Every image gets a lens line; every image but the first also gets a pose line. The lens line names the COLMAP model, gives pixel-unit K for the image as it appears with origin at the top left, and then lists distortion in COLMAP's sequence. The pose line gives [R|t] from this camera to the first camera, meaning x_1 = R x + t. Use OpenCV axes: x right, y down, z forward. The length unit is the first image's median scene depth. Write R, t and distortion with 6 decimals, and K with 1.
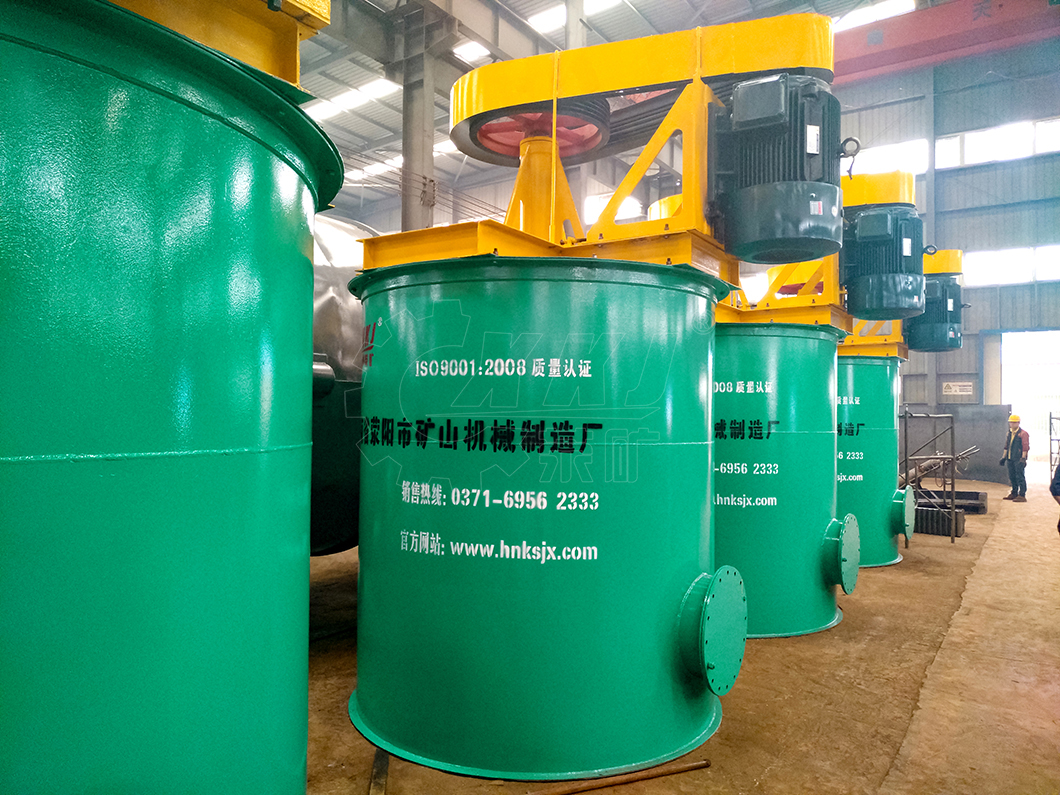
lens RADIAL K [[750.1, 0, 528.8], [0, 750.1, 393.7], [0, 0, 1]] dist [0.007499, -0.018274]
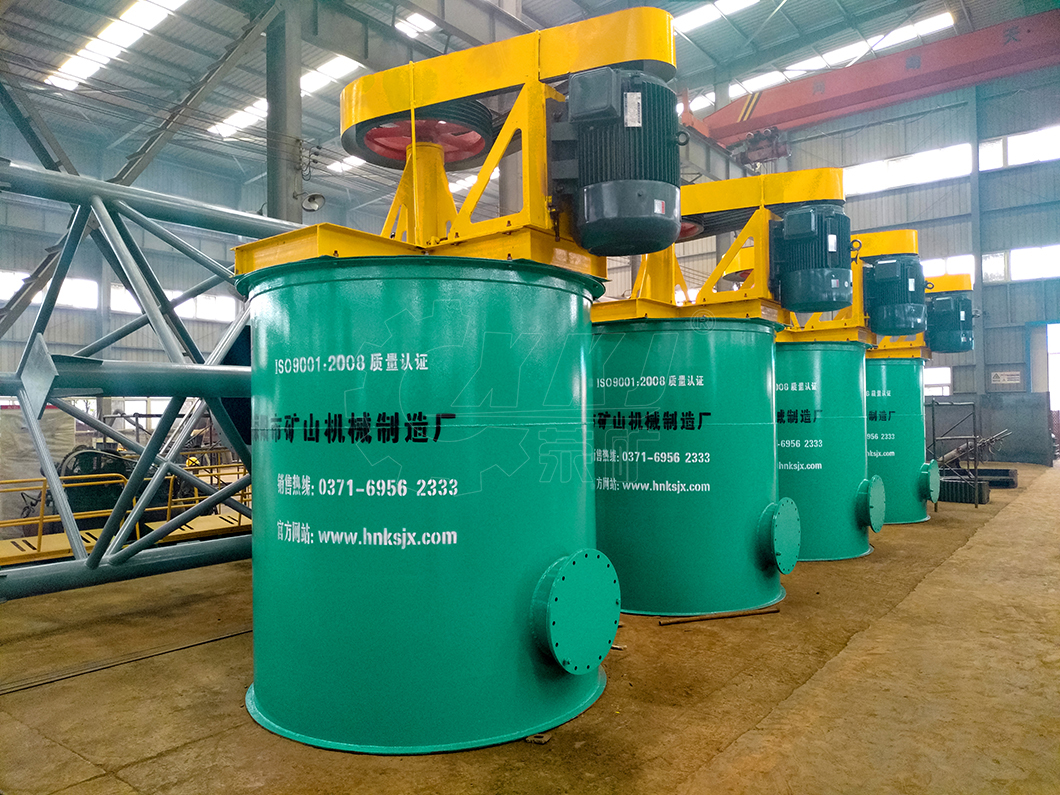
lens RADIAL K [[750.1, 0, 528.3], [0, 750.1, 393.7], [0, 0, 1]] dist [0.007499, -0.018274]
pose [[0.997242, -0.023970, -0.070242, -0.128366], [0.024126, 0.999708, 0.001371, -0.010150], [0.070189, -0.003062, 0.997529, -0.485528]]
